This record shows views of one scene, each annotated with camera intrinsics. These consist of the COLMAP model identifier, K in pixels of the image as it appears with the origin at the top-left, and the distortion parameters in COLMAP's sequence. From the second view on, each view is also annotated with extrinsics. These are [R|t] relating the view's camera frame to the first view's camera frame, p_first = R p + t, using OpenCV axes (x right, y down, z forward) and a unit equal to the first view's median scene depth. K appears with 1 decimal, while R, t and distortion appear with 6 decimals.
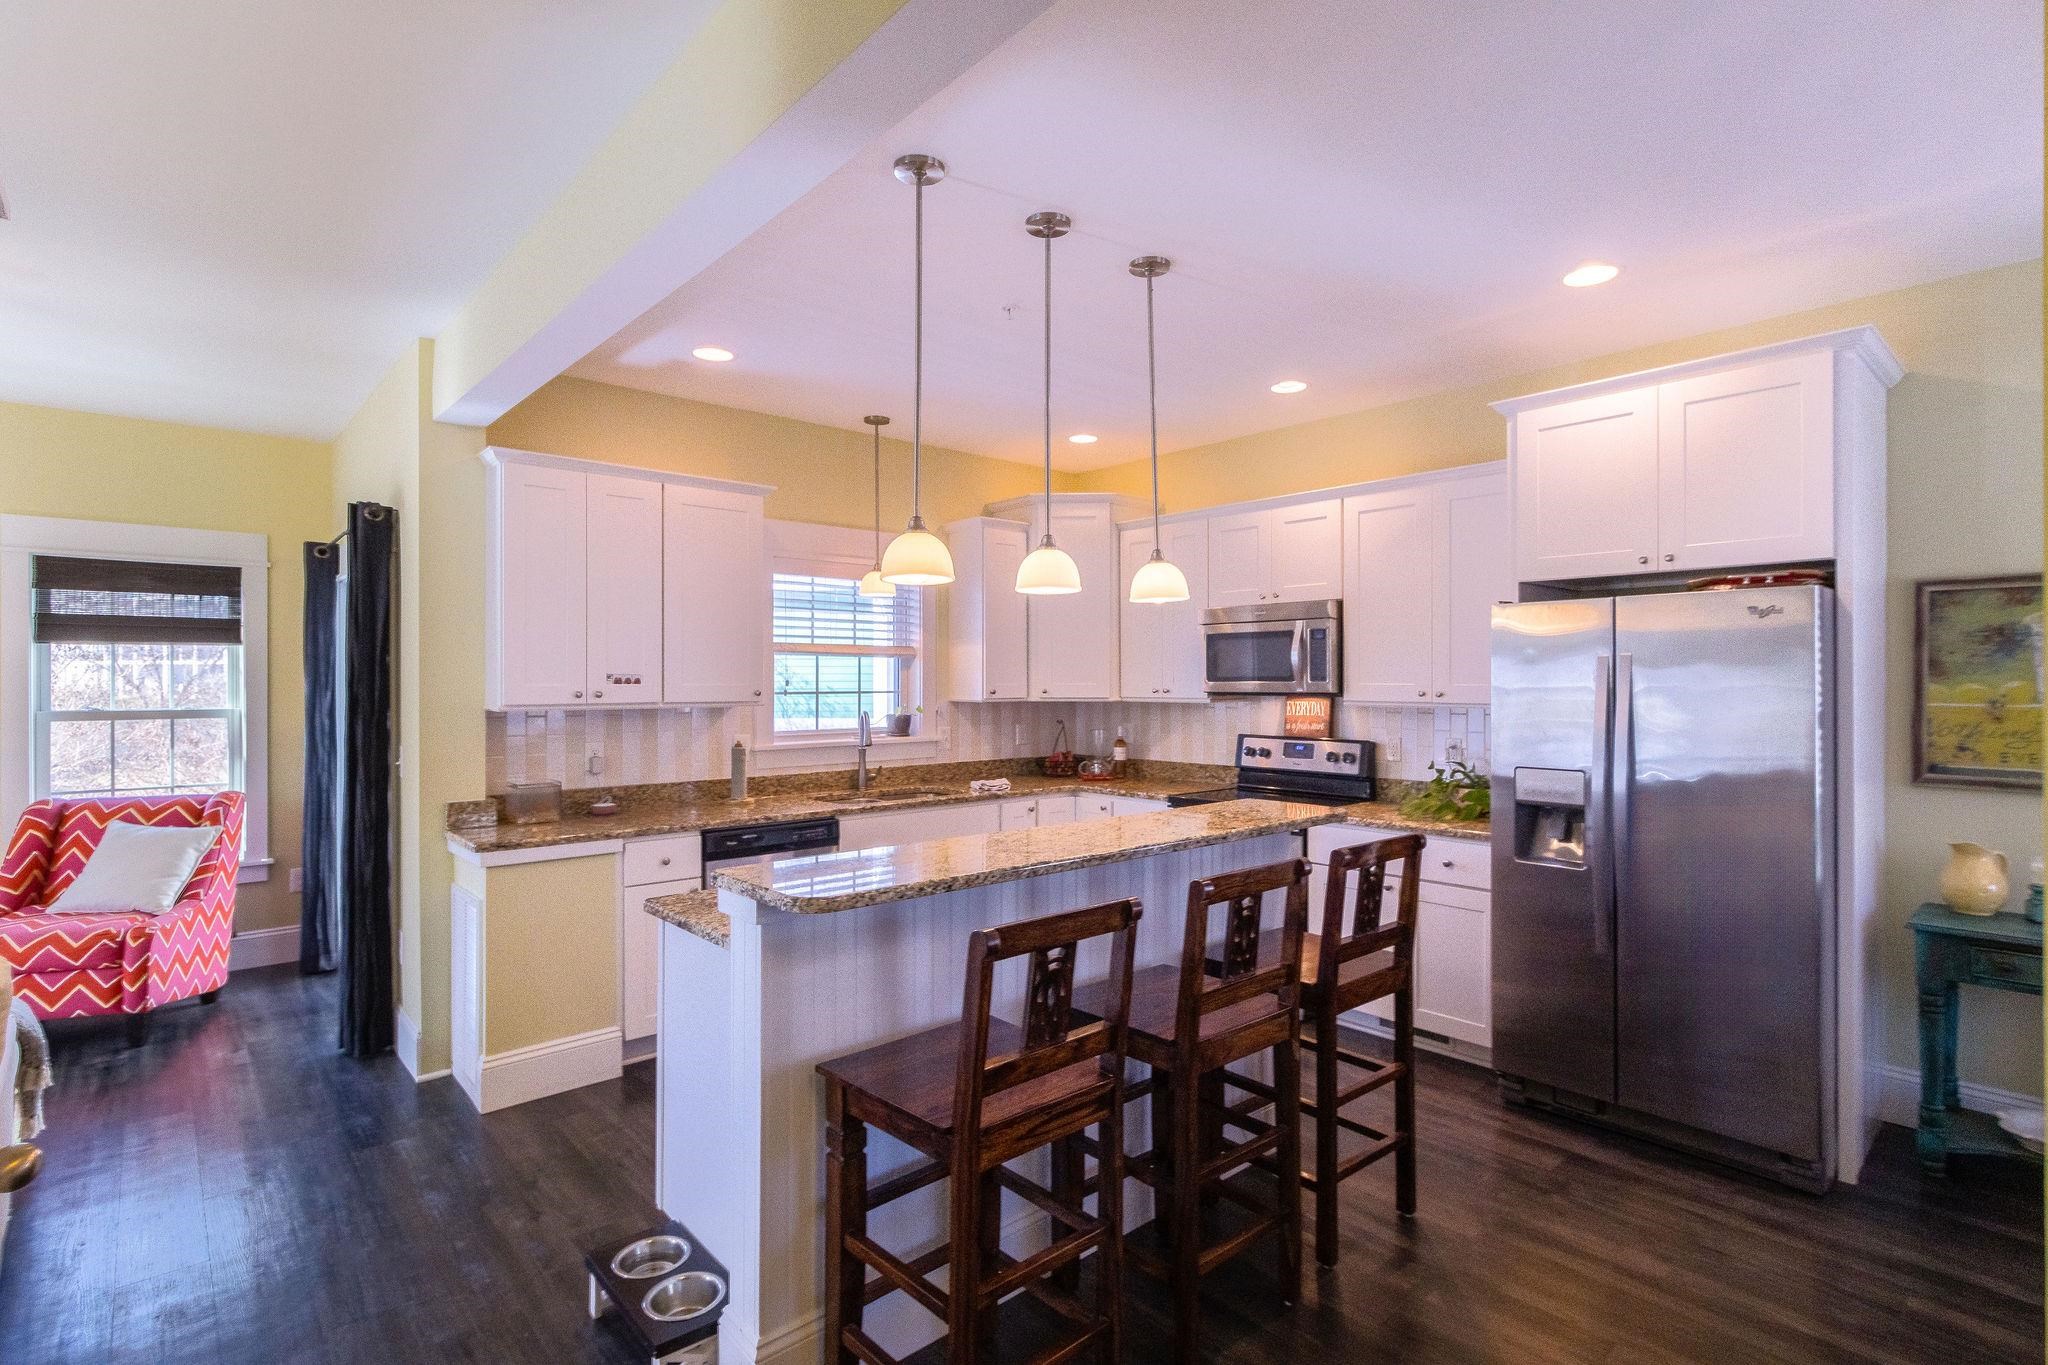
lens RADIAL K [[963.1, 0, 1034.4], [0, 963.1, 699.9], [0, 0, 1]] dist [0.004207, 0.001743]
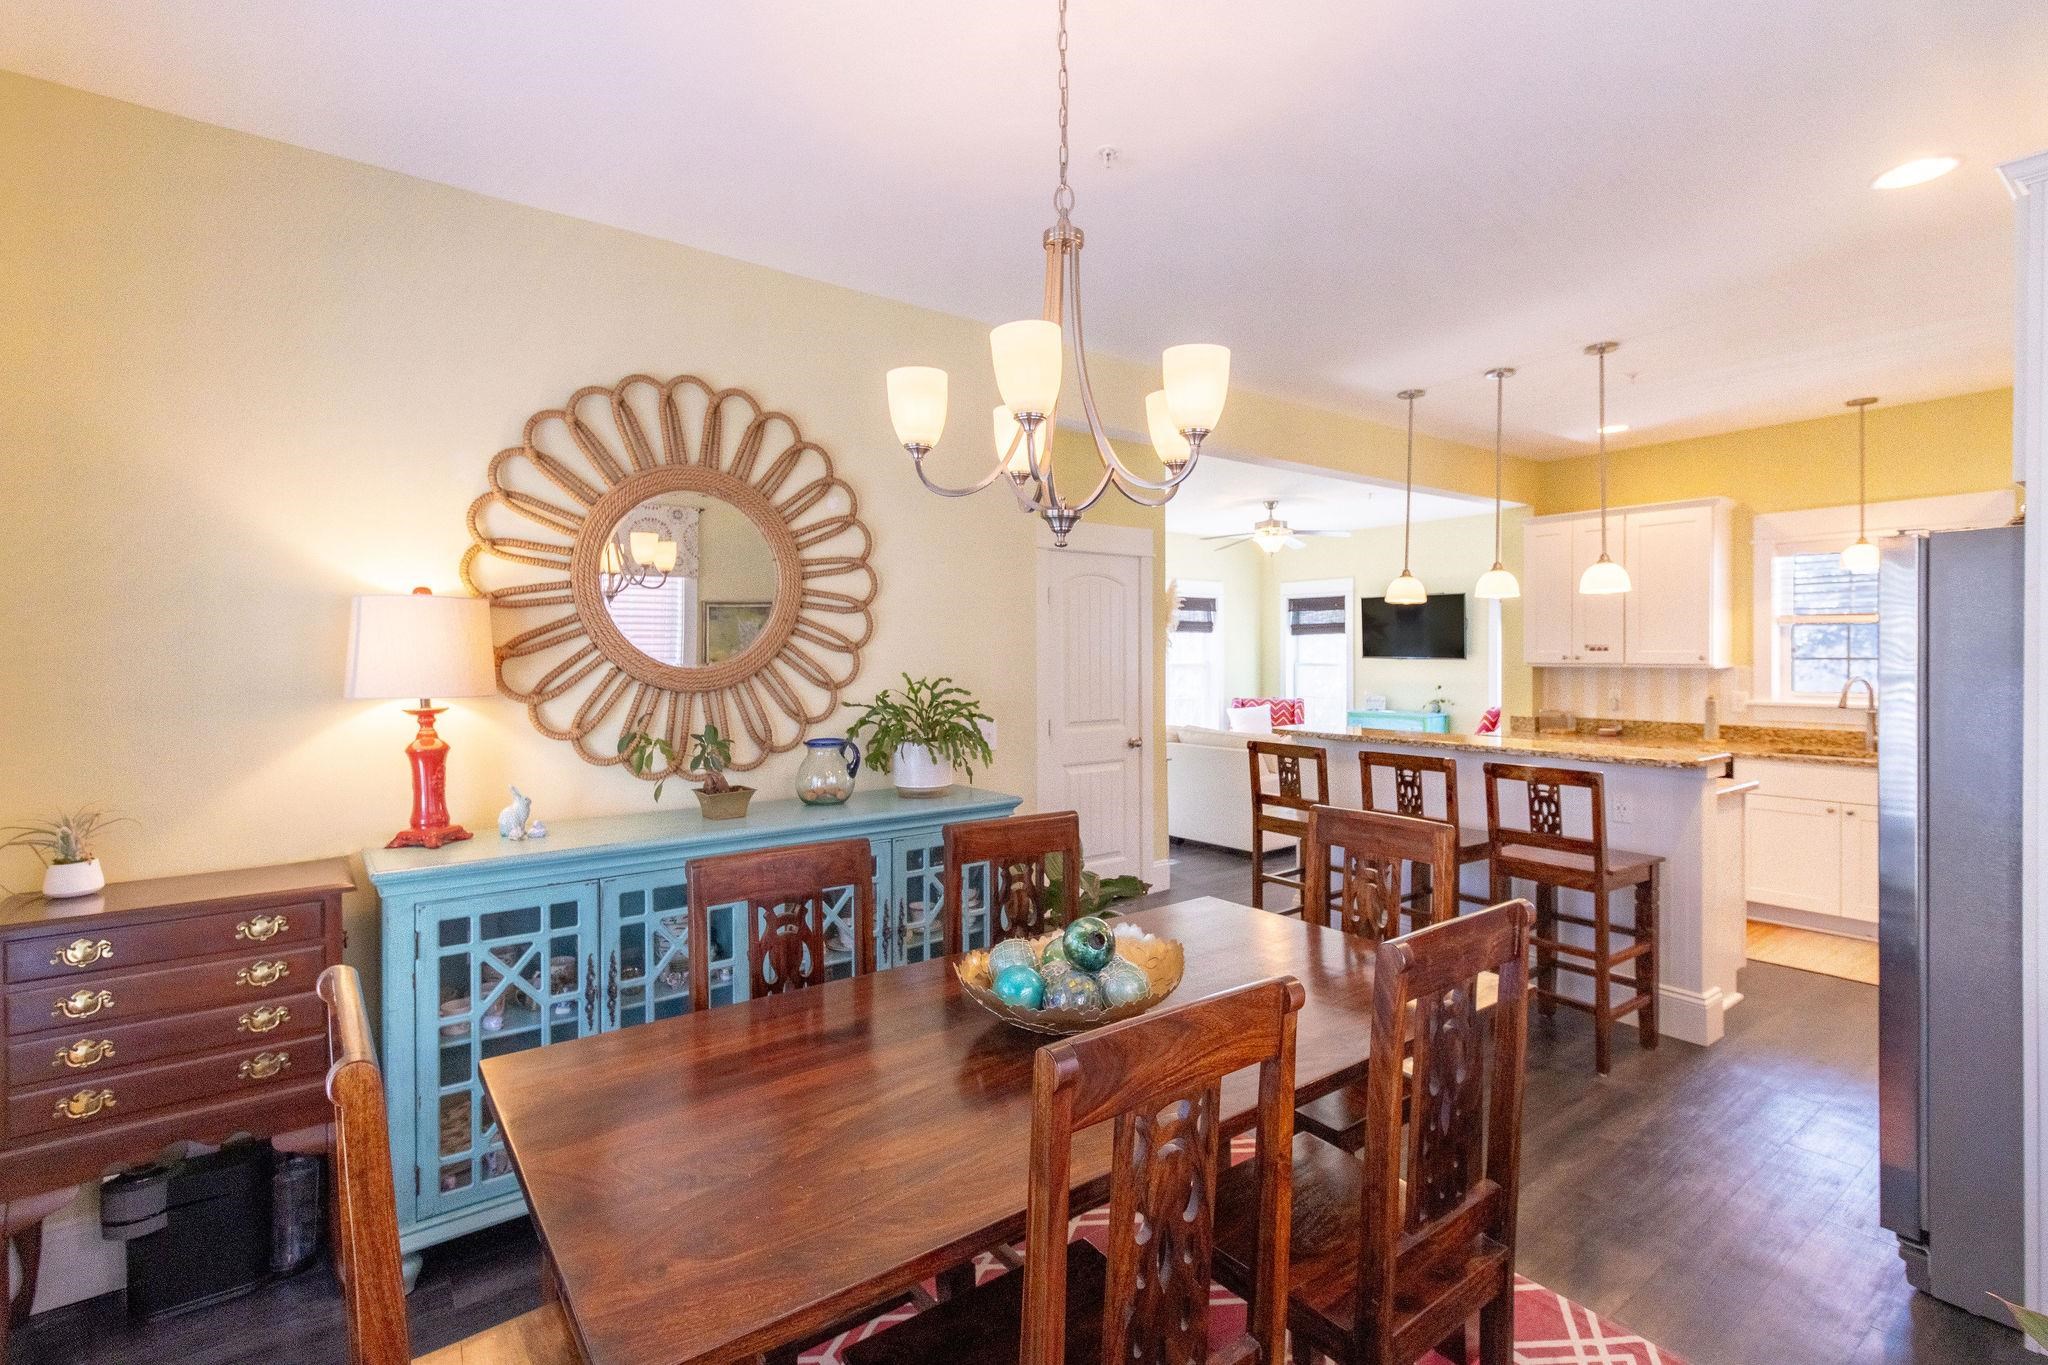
lens RADIAL K [[963.1, 0, 1025.6], [0, 963.1, 679.7], [0, 0, 1]] dist [0.004207, 0.001743]
pose [[-0.085252, 0.031364, -0.995866, 0.998080], [-0.012669, 0.999389, 0.032560, -0.007791], [0.996279, 0.015393, -0.084803, 0.185354]]
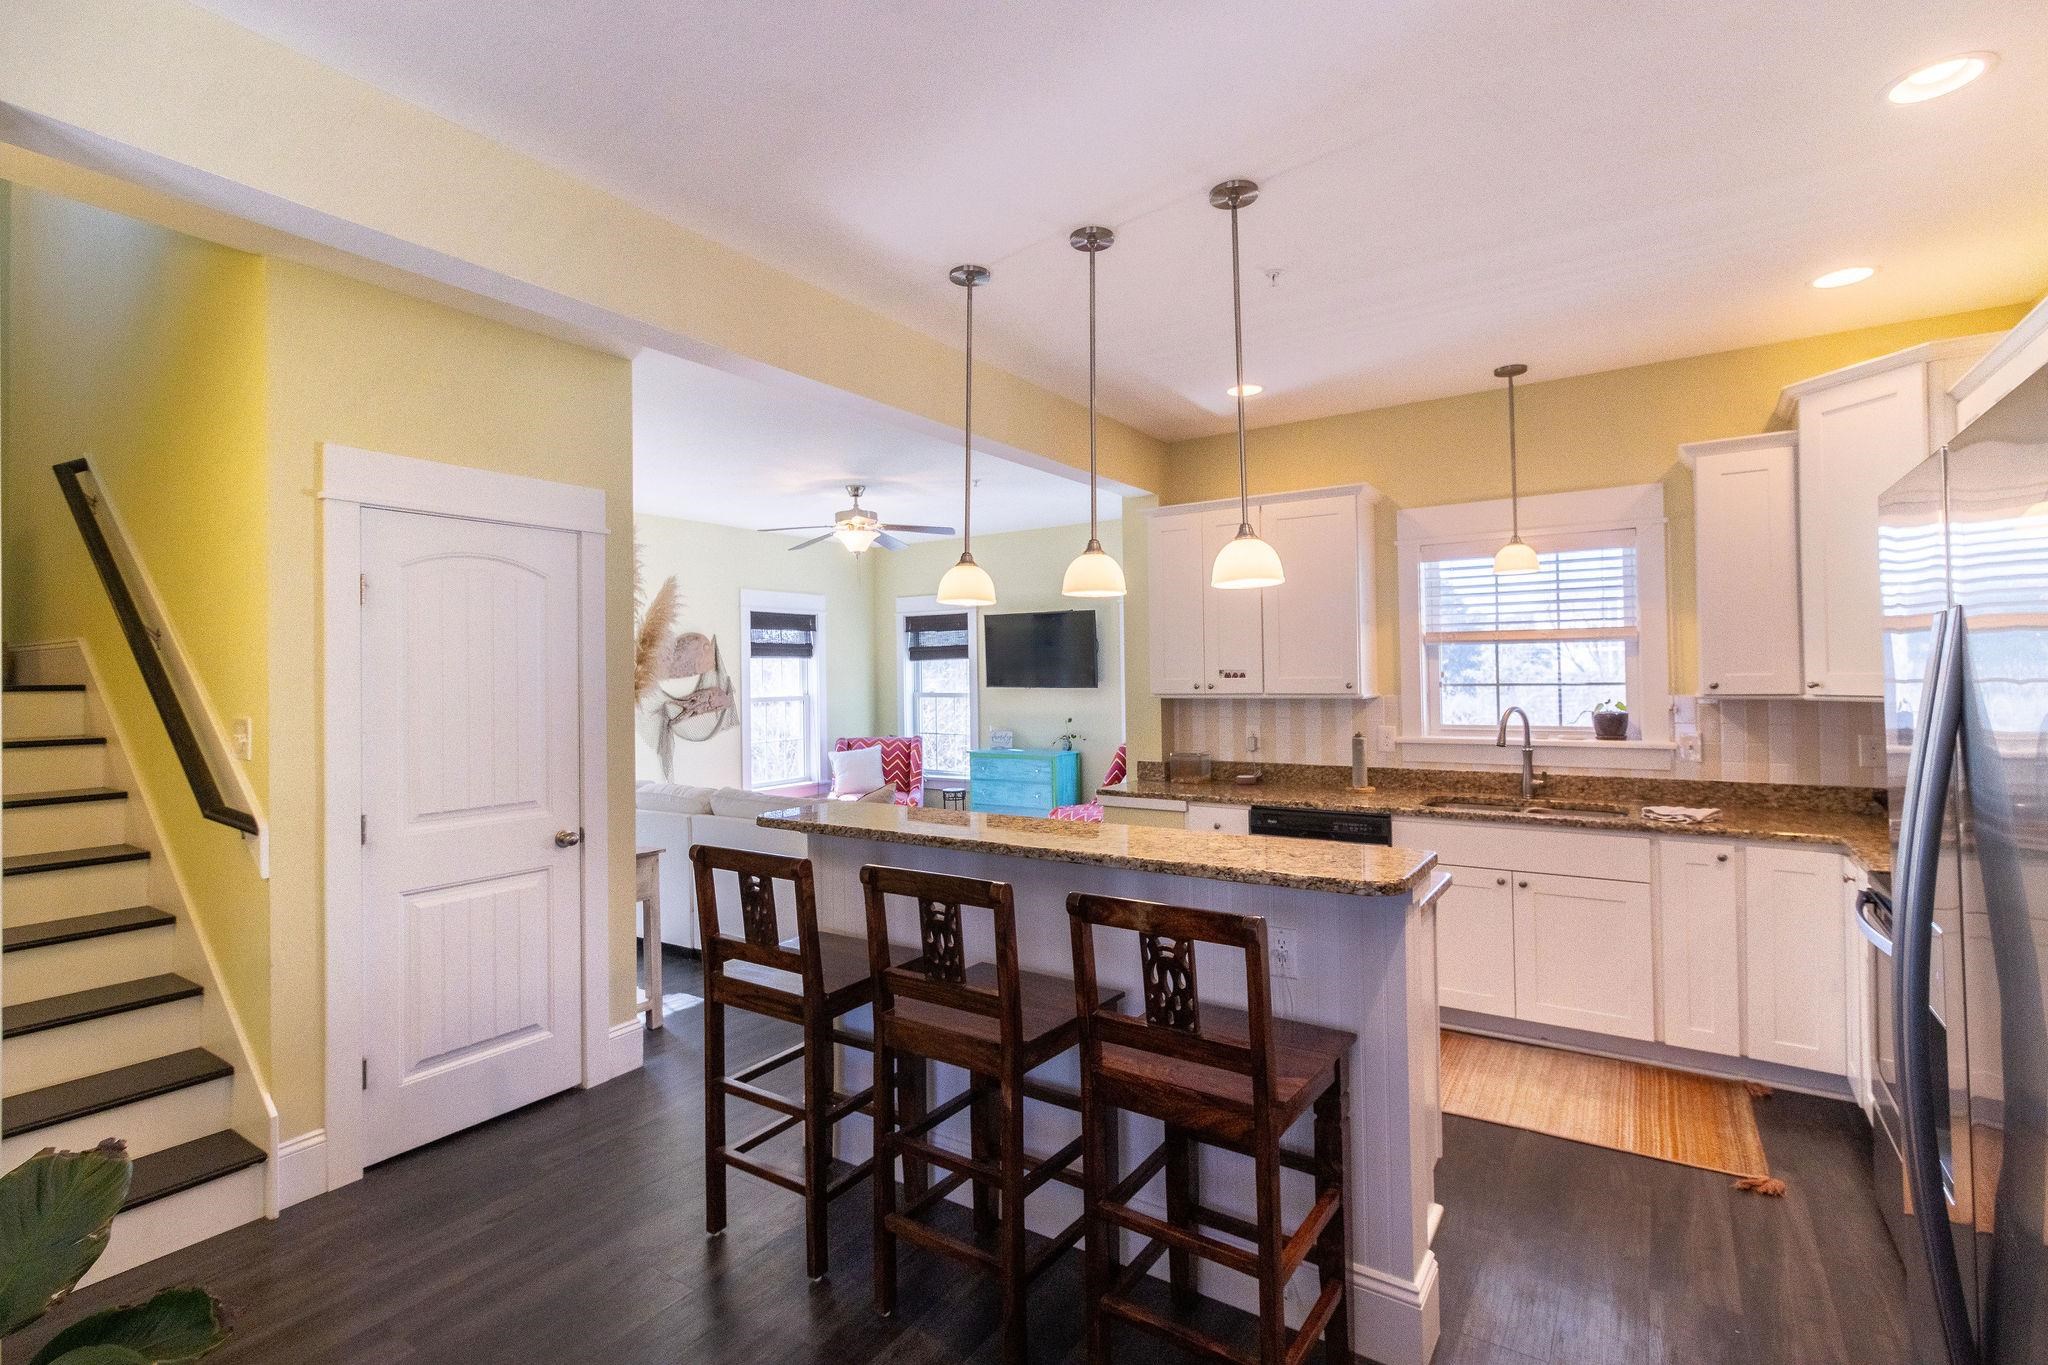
lens RADIAL K [[963.1, 0, 1028.0], [0, 963.1, 670.3], [0, 0, 1]] dist [0.004207, 0.001743]
pose [[0.246857, -0.006184, -0.969032, 0.577743], [-0.003318, 0.999968, -0.007227, -0.013589], [0.969046, 0.004999, 0.246828, 0.376573]]
